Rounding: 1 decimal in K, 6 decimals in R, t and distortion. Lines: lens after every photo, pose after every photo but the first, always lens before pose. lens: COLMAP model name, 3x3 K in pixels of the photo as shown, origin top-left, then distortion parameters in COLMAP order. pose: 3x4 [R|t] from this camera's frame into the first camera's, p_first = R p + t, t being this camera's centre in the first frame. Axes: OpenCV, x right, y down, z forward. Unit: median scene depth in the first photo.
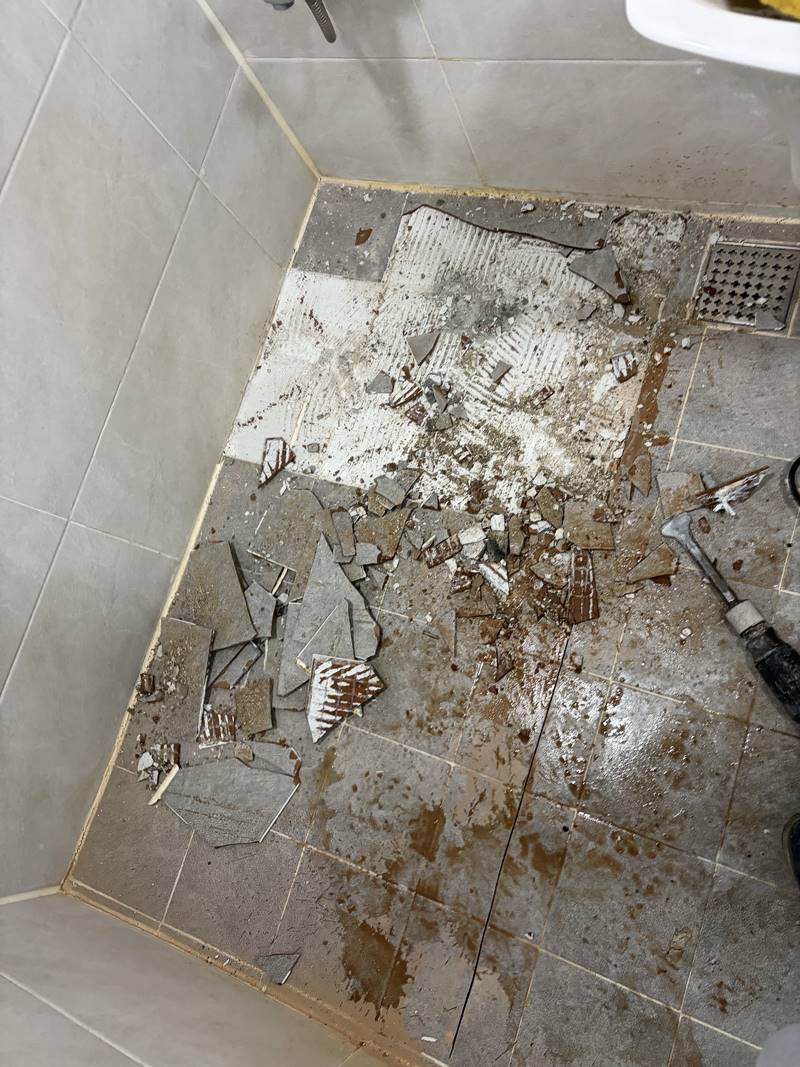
lens RADIAL K [[814.7, 0, 406.2], [0, 814.7, 534.8], [0, 0, 1]] dist [0.016467, -0.000988]
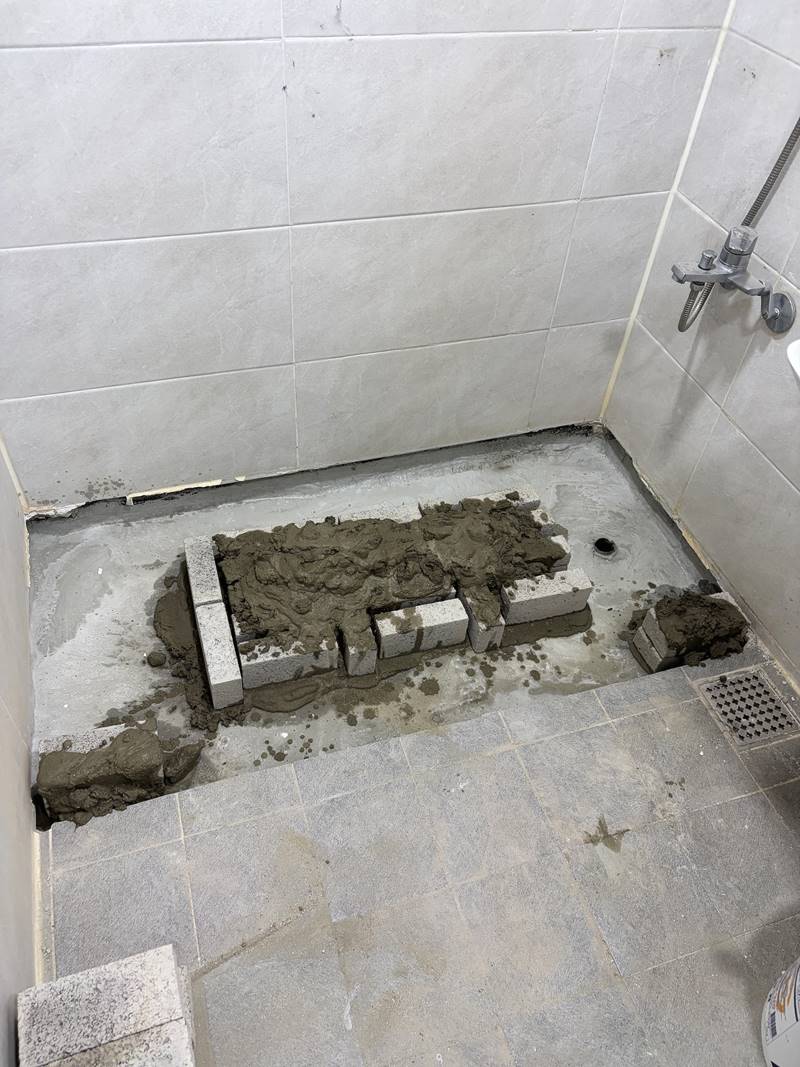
lens RADIAL K [[806.2, 0, 386.0], [0, 806.2, 531.9], [0, 0, 1]] dist [0.007108, -0.000160]
pose [[0.536253, 0.801295, -0.265254, 0.238140], [-0.843286, 0.495183, -0.208957, 0.257095], [-0.036087, 0.335739, 0.941264, -0.172051]]
